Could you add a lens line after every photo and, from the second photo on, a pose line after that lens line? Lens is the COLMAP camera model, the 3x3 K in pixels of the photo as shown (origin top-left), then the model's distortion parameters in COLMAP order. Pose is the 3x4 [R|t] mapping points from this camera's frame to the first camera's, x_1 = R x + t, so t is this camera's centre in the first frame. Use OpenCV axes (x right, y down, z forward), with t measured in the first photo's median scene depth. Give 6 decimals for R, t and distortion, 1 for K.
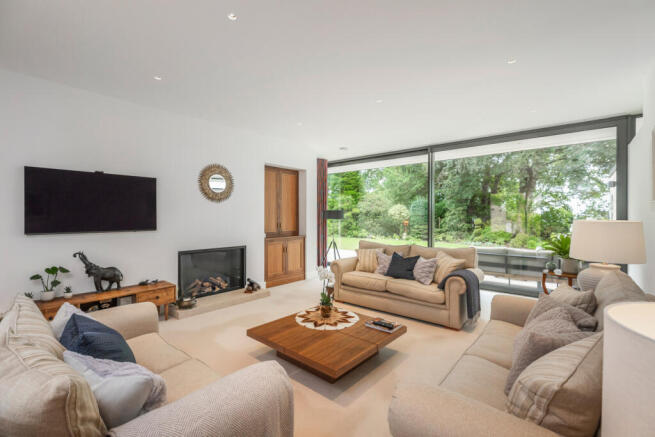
lens RADIAL K [[295.0, 0, 326.0], [0, 295.0, 217.1], [0, 0, 1]] dist [0.000808, 0.000460]
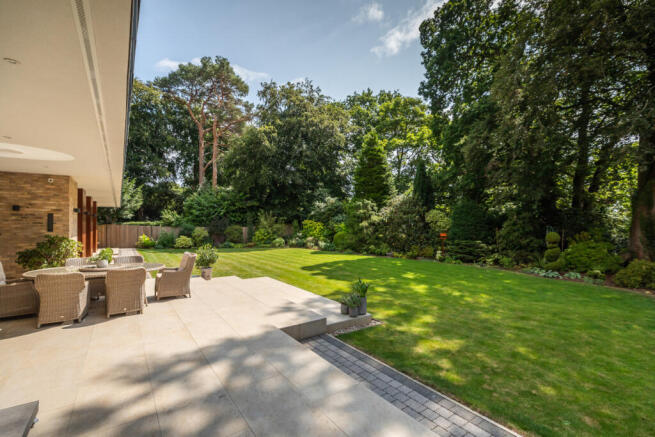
lens RADIAL K [[295.0, 0, 328.4], [0, 295.0, 220.2], [0, 0, 1]] dist [0.000808, 0.000460]
pose [[0.969521, -0.003487, -0.244983, 0.194916], [0.000136, 0.999906, -0.013695, -0.009174], [0.245008, 0.013244, 0.969431, 0.270887]]
